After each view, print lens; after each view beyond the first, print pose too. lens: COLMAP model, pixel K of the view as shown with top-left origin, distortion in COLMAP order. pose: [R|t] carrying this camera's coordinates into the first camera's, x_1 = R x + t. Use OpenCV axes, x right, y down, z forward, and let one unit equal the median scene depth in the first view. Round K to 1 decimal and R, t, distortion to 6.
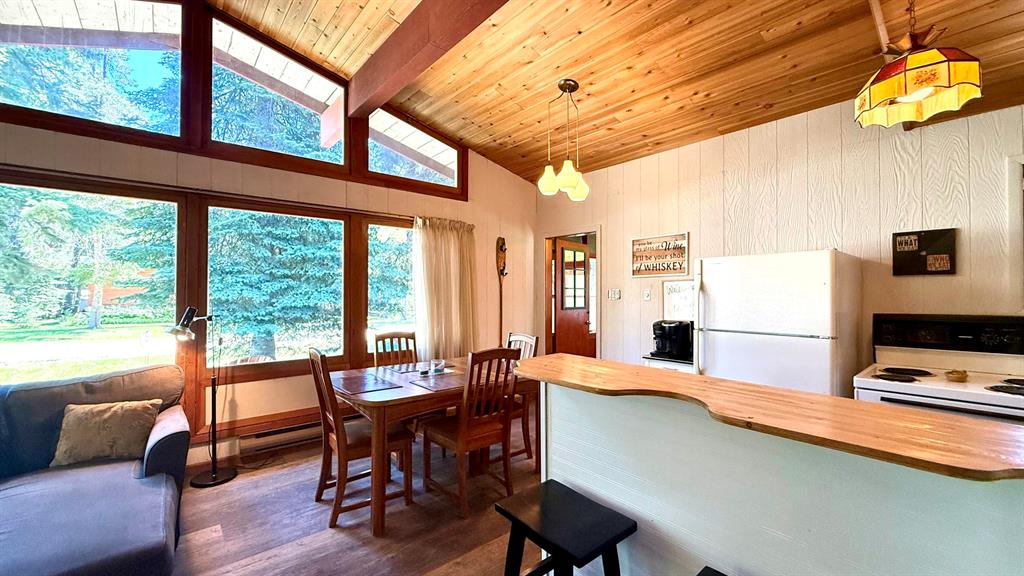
lens RADIAL K [[408.5, 0, 508.3], [0, 408.5, 288.0], [0, 0, 1]] dist [0.000350, -0.000120]
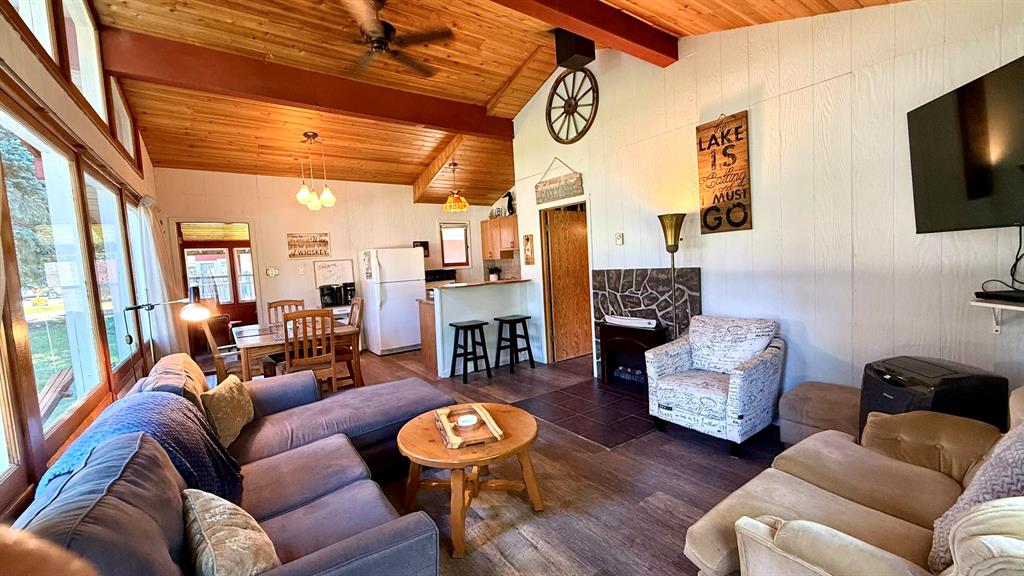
lens RADIAL K [[408.5, 0, 507.4], [0, 408.5, 287.6], [0, 0, 1]] dist [0.000350, -0.000120]
pose [[0.083583, -0.074315, 0.993726, -1.207855], [0.037338, 0.996749, 0.071400, -0.001209], [-0.995801, 0.031136, 0.086086, 0.123831]]
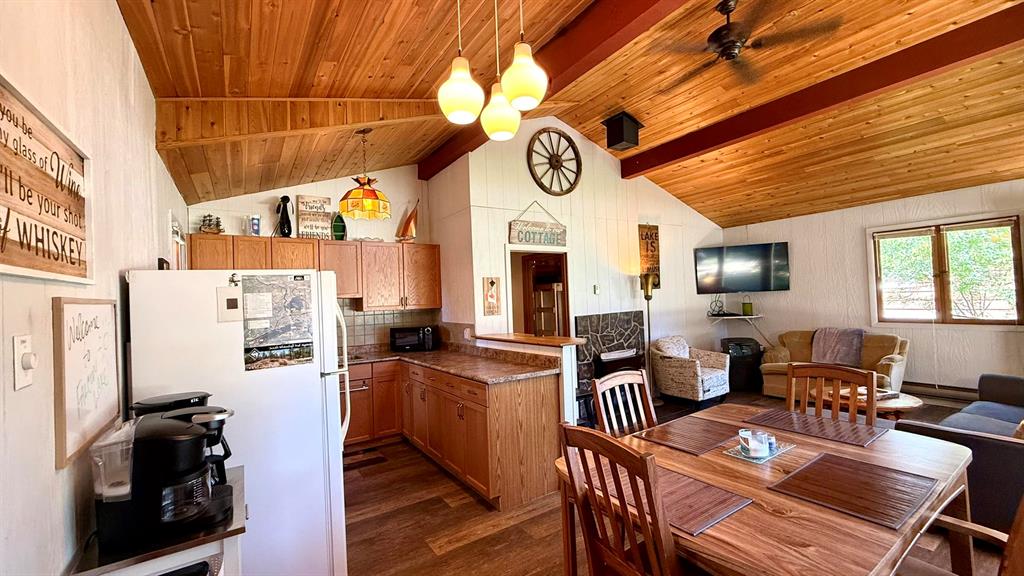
lens RADIAL K [[408.5, 0, 509.0], [0, 408.5, 287.5], [0, 0, 1]] dist [0.000350, -0.000120]
pose [[-0.992361, 0.042500, 0.115821, 0.064192], [0.037881, 0.998408, -0.041789, -0.003300], [-0.117412, -0.037082, -0.992391, 1.295505]]
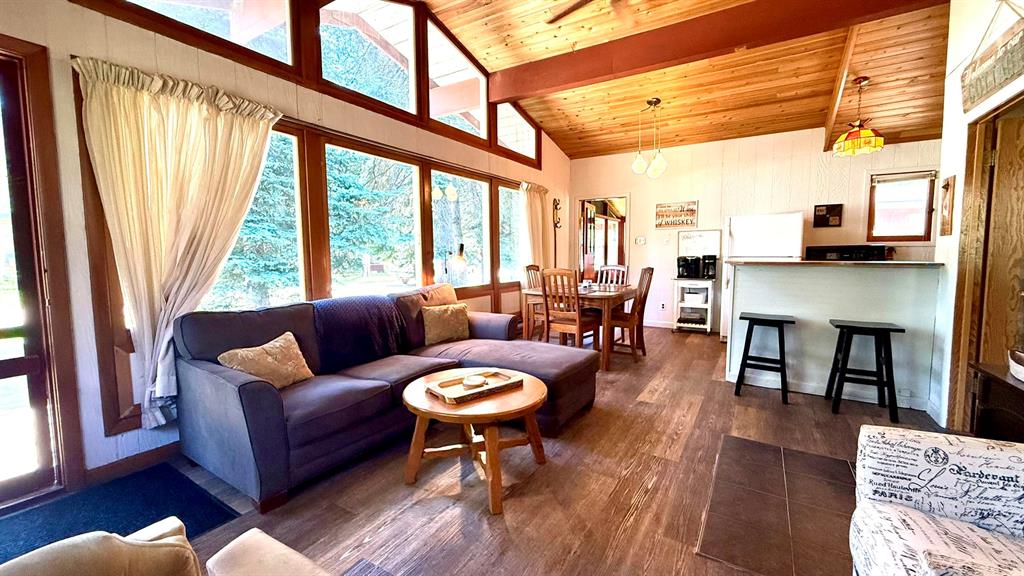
lens RADIAL K [[408.5, 0, 507.7], [0, 408.5, 287.3], [0, 0, 1]] dist [0.000350, -0.000120]
pose [[0.951572, -0.032226, 0.305732, -0.764481], [0.002594, 0.995297, 0.096835, 0.044628], [-0.307415, -0.091352, 0.947181, -0.310436]]
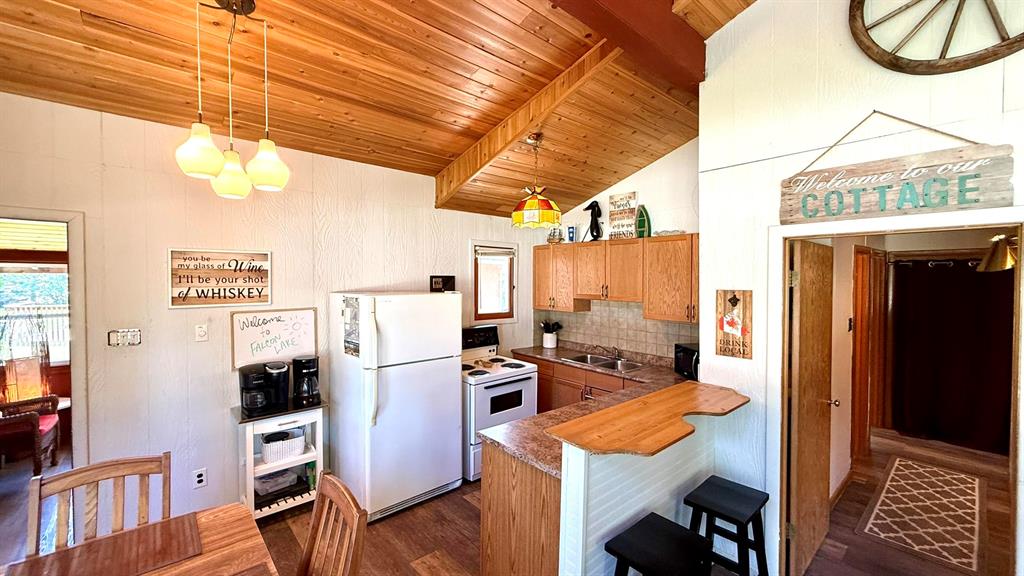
lens RADIAL K [[408.5, 0, 508.2], [0, 408.5, 287.7], [0, 0, 1]] dist [0.000350, -0.000120]
pose [[-0.018336, -0.022677, 0.999575, -0.395714], [-0.018479, 0.999580, 0.022338, -0.093149], [-0.999661, -0.018061, -0.018748, 0.539358]]
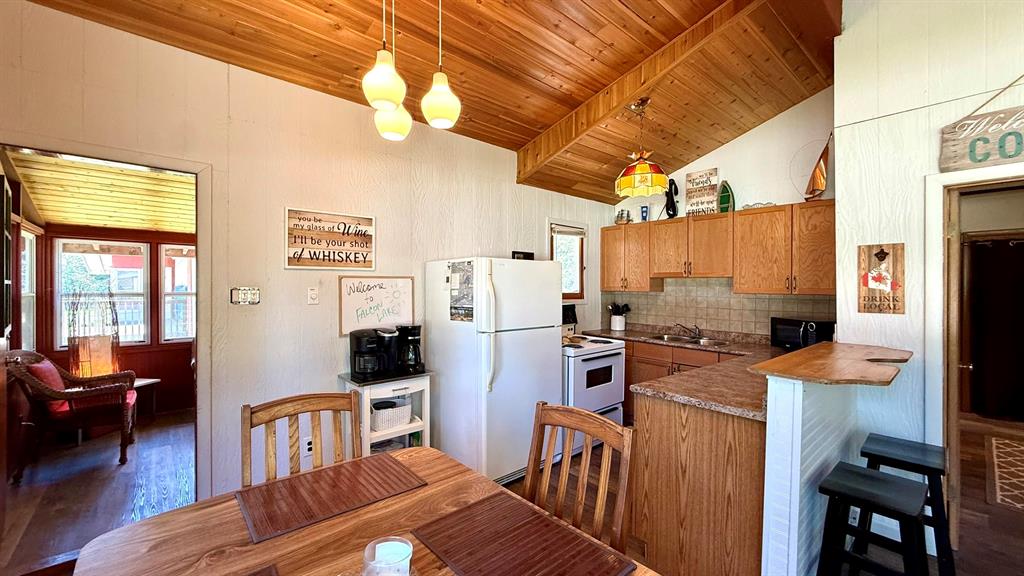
lens RADIAL K [[408.5, 0, 507.8], [0, 408.5, 287.5], [0, 0, 1]] dist [0.000350, -0.000120]
pose [[-0.020103, -0.002247, 0.999795, -0.374286], [-0.019566, 0.999807, 0.001854, -0.004743], [-0.999606, -0.019525, -0.020143, 0.755880]]
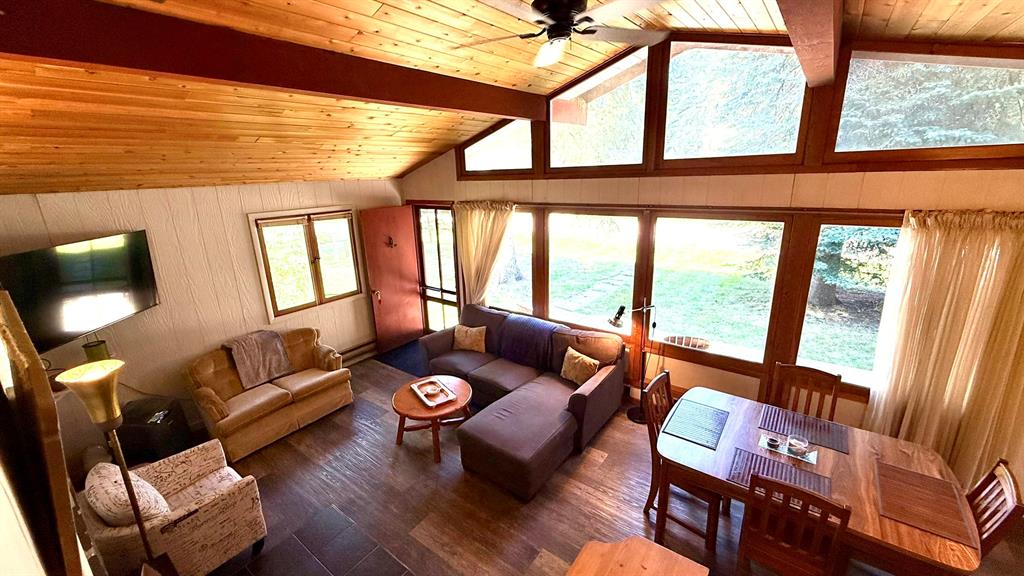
lens RADIAL K [[408.5, 0, 506.8], [0, 408.5, 287.3], [0, 0, 1]] dist [0.000350, -0.000120]
pose [[0.214089, 0.259303, -0.941768, 0.320754], [0.049404, 0.960014, 0.275558, -0.300443], [0.975564, -0.105521, 0.192718, 0.249278]]
